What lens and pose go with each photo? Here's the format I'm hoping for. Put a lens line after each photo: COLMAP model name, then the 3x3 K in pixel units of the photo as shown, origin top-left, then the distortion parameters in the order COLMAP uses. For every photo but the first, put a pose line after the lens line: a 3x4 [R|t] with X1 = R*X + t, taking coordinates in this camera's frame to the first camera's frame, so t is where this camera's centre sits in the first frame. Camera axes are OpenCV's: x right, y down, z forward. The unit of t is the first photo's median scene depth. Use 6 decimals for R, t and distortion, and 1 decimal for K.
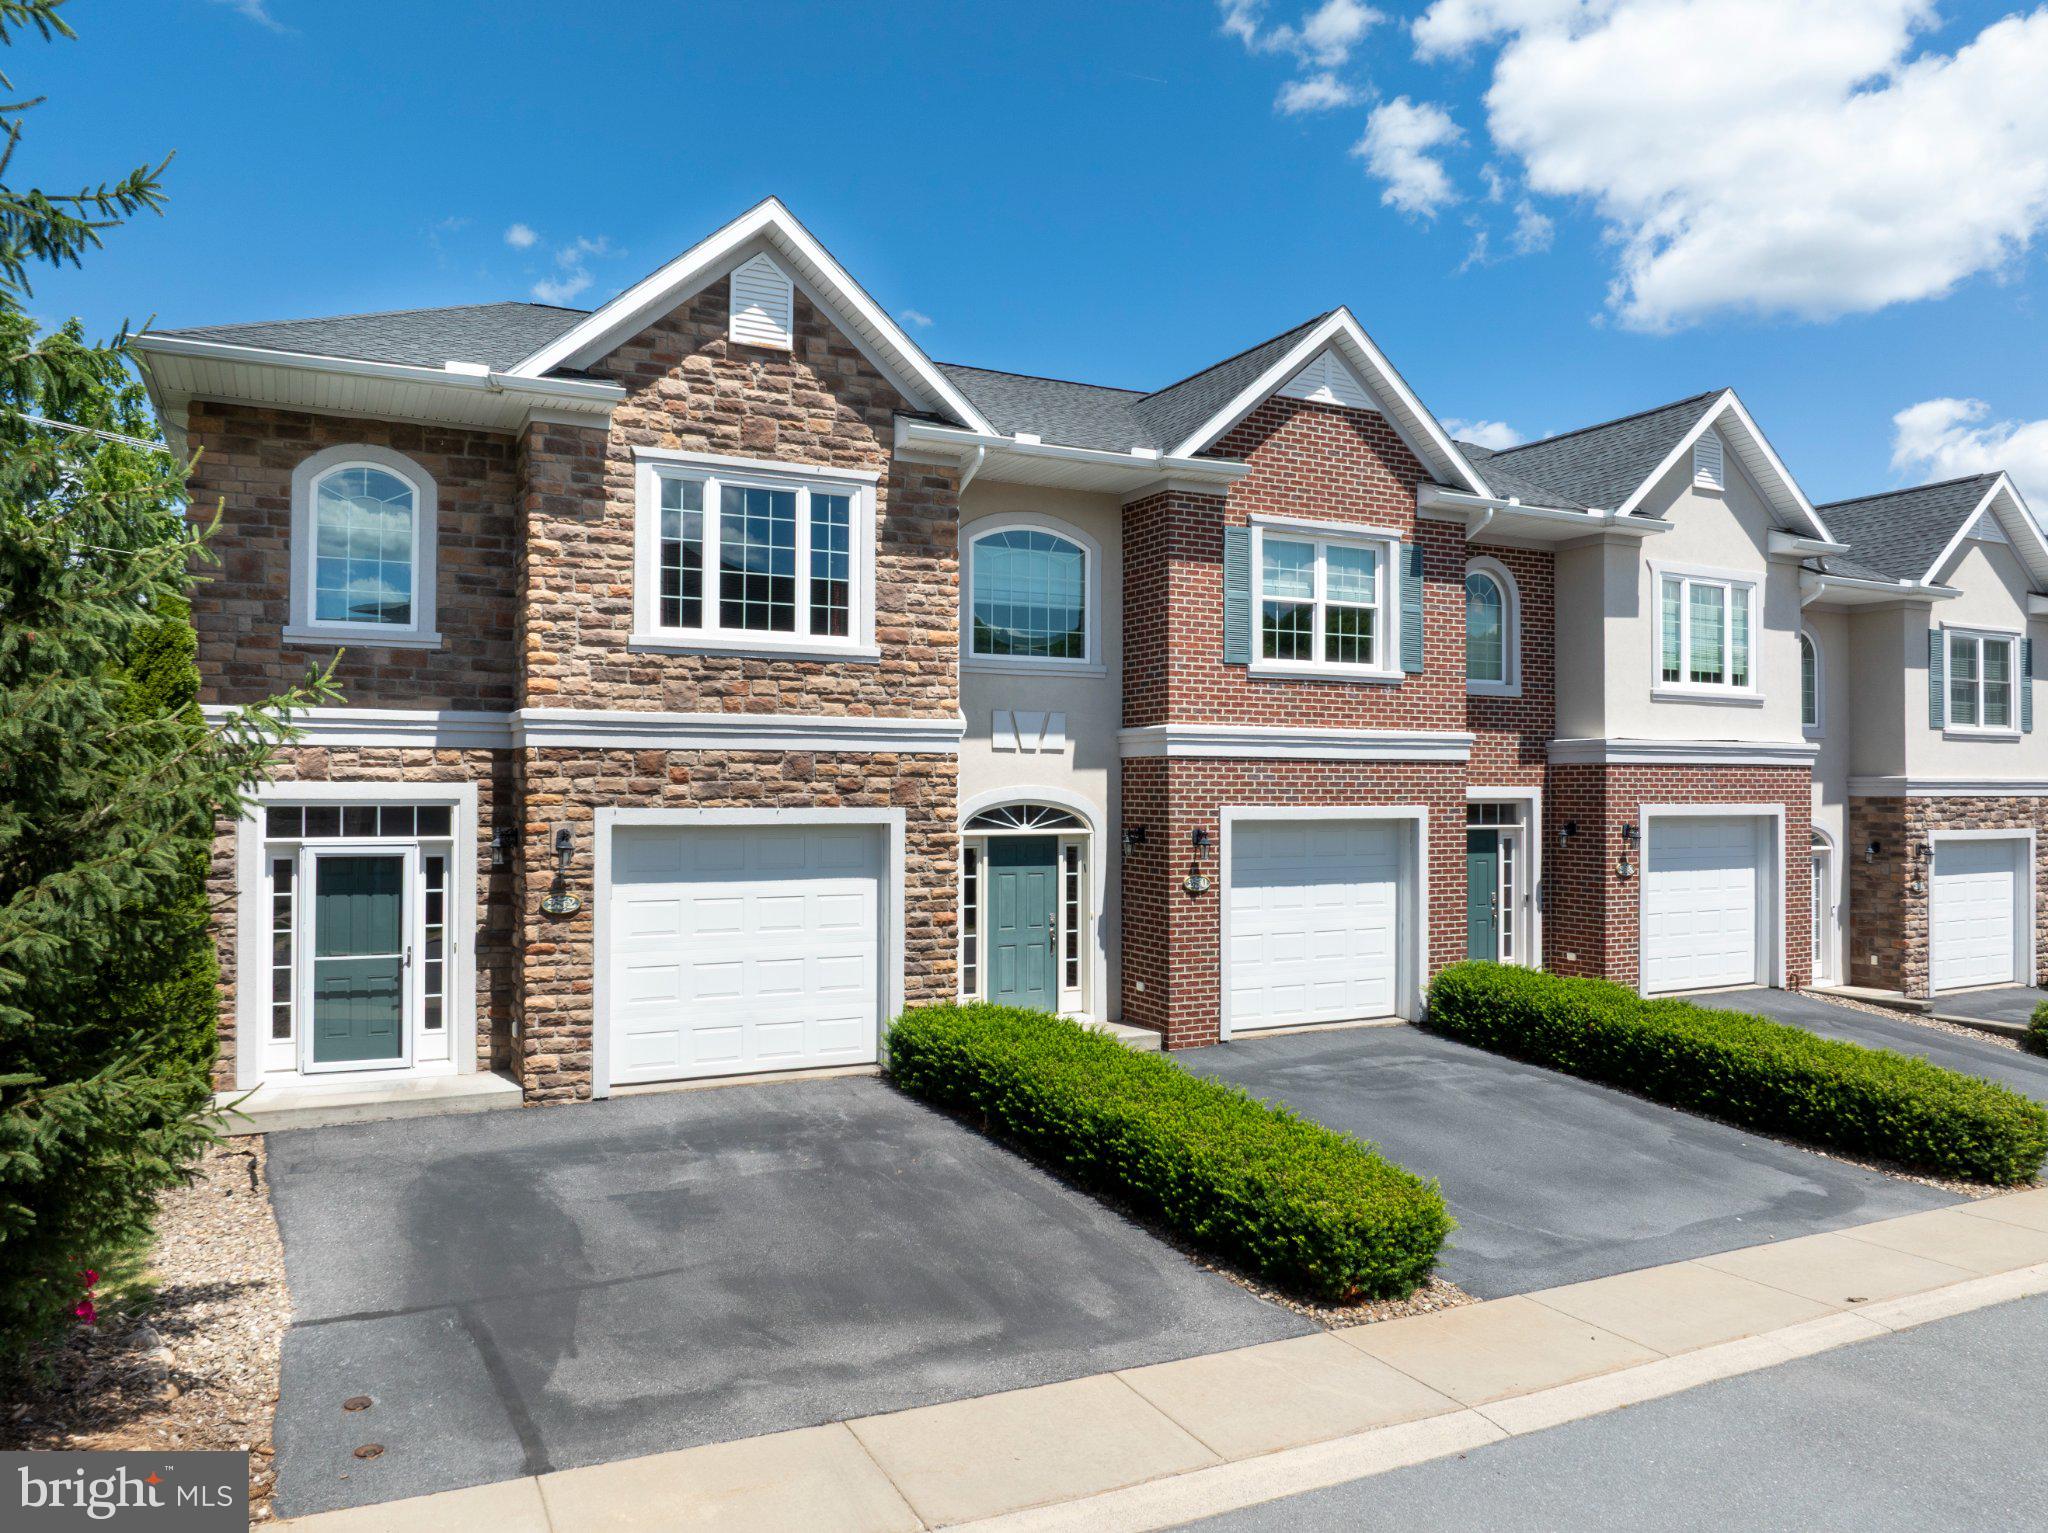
lens RADIAL K [[1440.8, 0, 1030.3], [0, 1440.8, 765.9], [0, 0, 1]] dist [-0.011321, -0.059667]
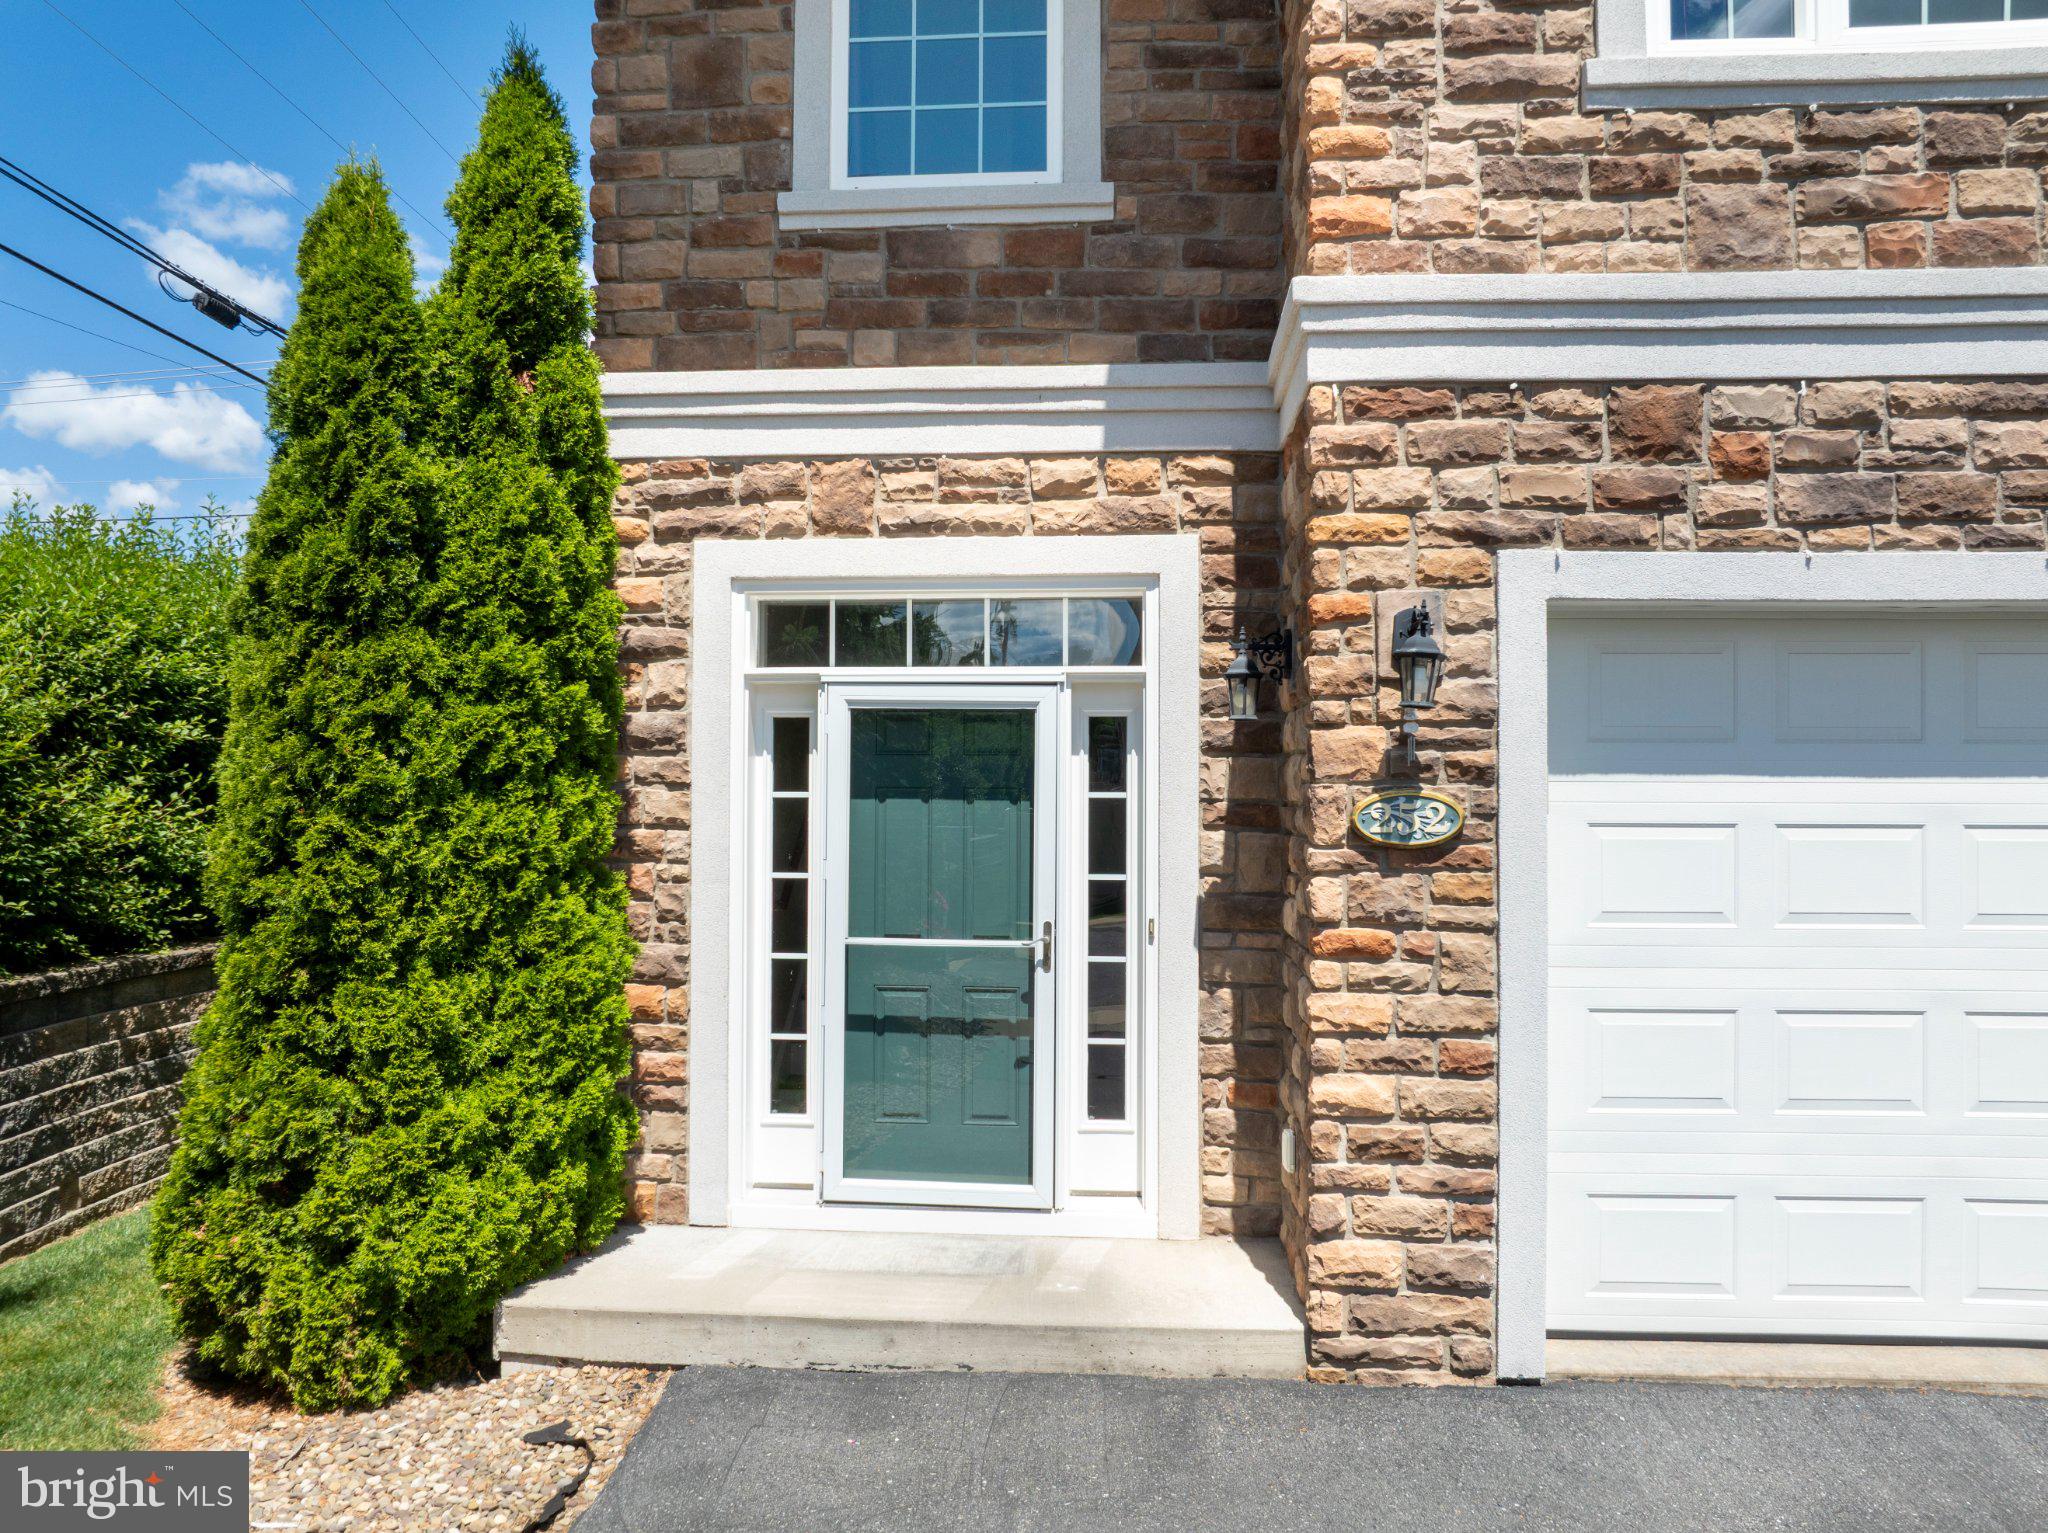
lens RADIAL K [[1437.9, 0, 1024.0], [0, 1437.9, 766.5], [0, 0, 1]] dist [-0.037357, 0.003343]
pose [[0.852077, -0.010561, -0.523310, -0.214717], [0.008395, 0.999944, -0.006511, 0.081595], [0.523349, 0.001155, 0.852117, 0.628532]]
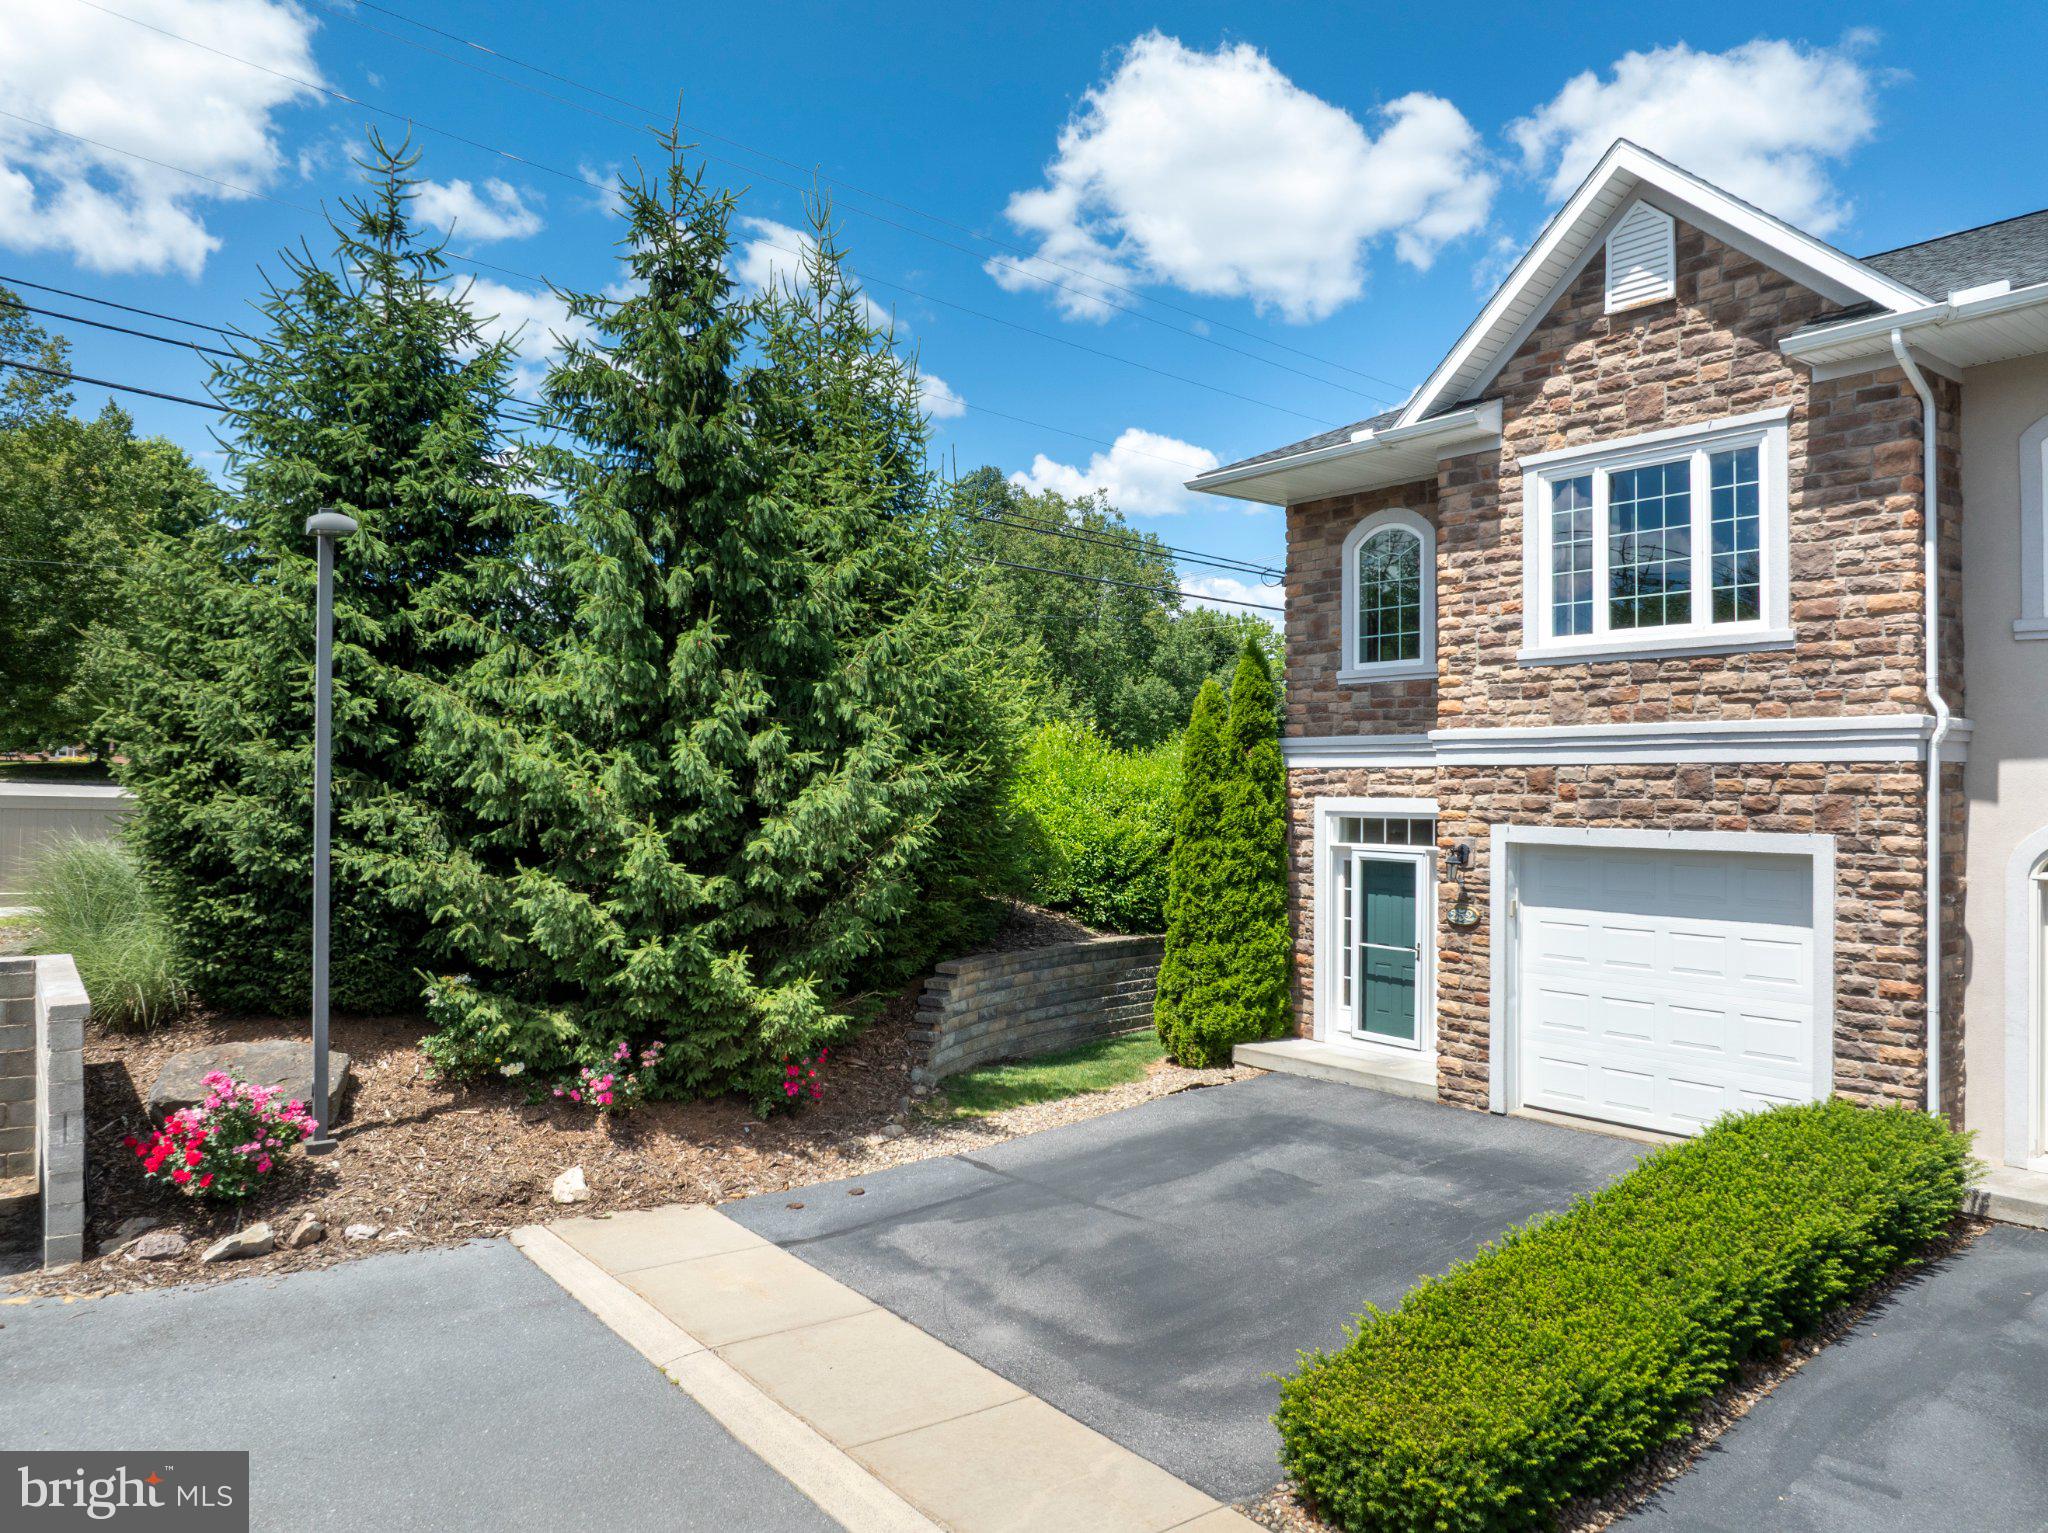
lens RADIAL K [[1440.8, 0, 1030.3], [0, 1440.8, 765.9], [0, 0, 1]] dist [-0.011321, -0.059667]
pose [[0.186222, -0.015499, -0.982385, 0.620931], [0.011622, 0.999840, -0.013572, -0.002167], [0.982439, -0.008890, 0.186373, 0.482357]]
